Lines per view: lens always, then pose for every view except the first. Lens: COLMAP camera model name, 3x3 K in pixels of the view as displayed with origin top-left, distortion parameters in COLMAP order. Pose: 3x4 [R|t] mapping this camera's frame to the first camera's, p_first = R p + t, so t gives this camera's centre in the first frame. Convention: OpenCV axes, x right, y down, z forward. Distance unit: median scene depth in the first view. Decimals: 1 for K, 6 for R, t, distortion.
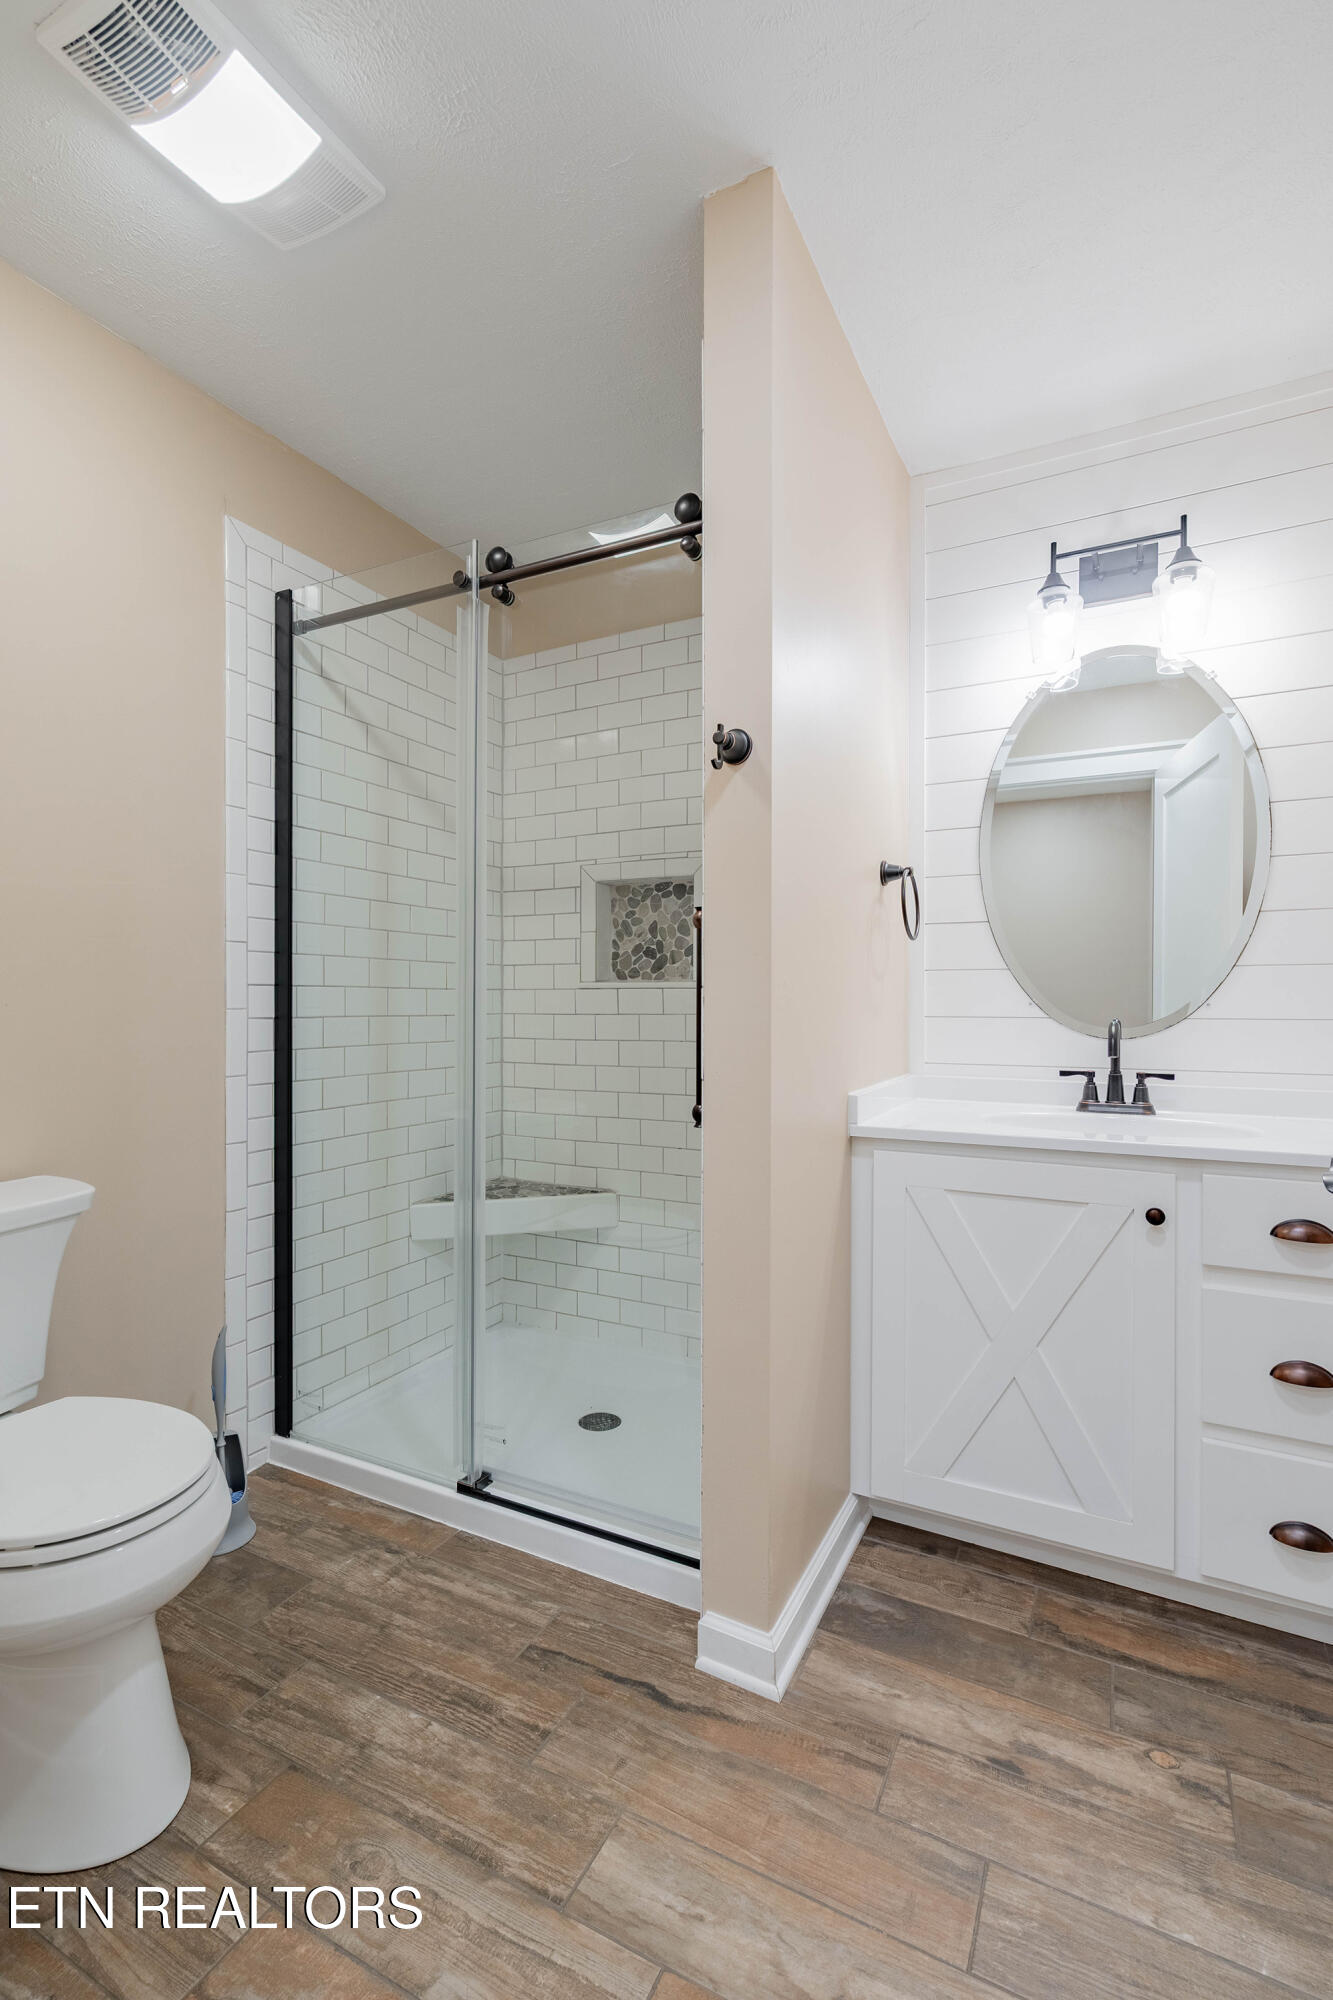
lens RADIAL K [[919.6, 0, 664.0], [0, 919.6, 1005.8], [0, 0, 1]] dist [-0.002480, 0.003354]
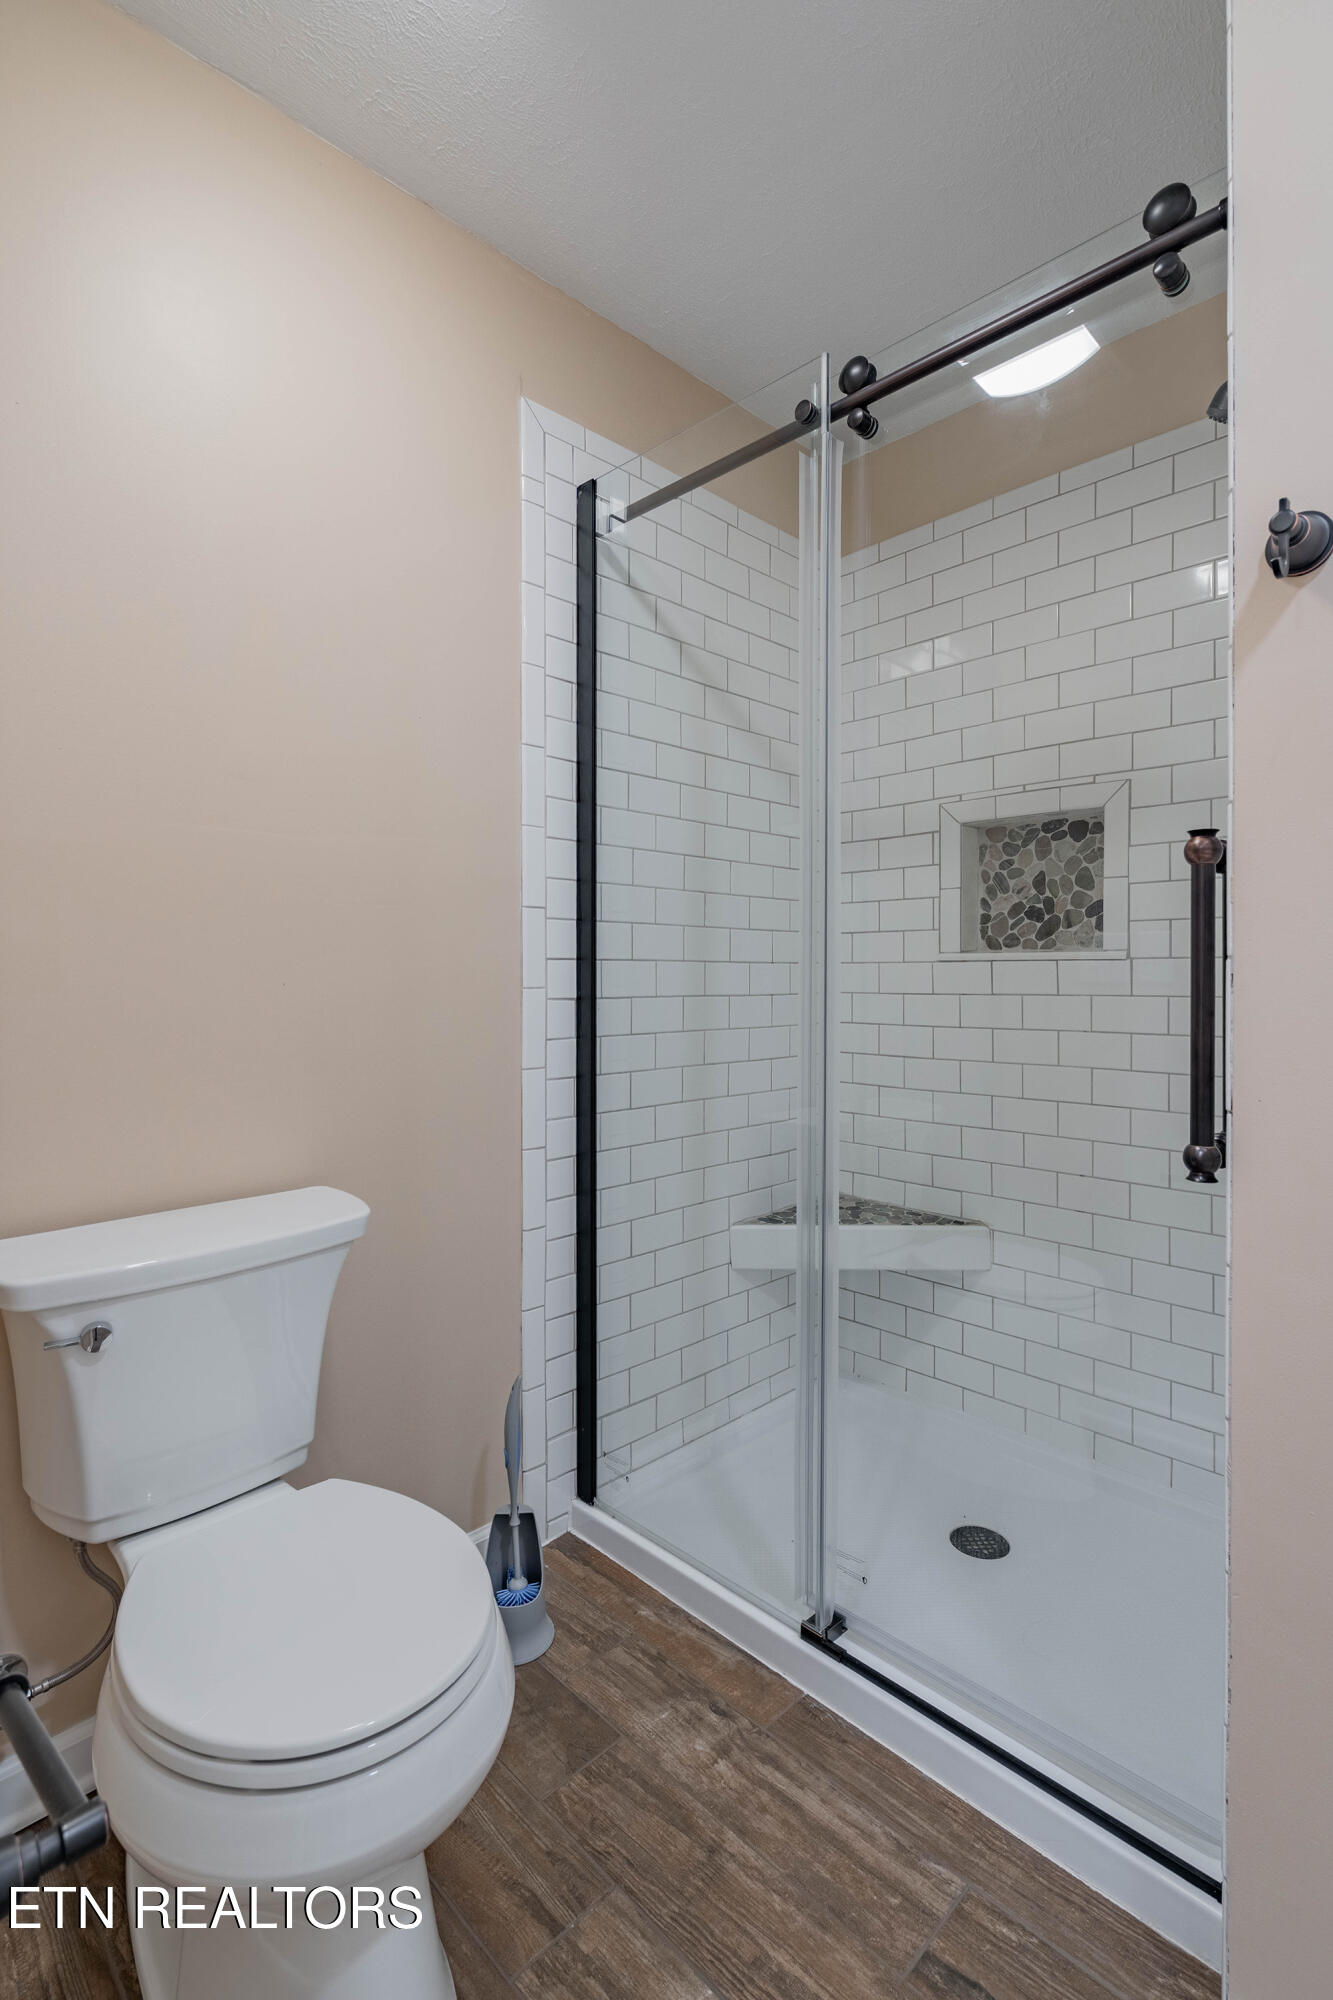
lens RADIAL K [[919.6, 0, 665.3], [0, 919.6, 989.8], [0, 0, 1]] dist [-0.002480, 0.003354]
pose [[0.951071, 0.004101, -0.308944, -0.094263], [-0.000270, 0.999923, 0.012443, -0.005393], [0.308971, -0.011751, 0.950999, 0.244055]]
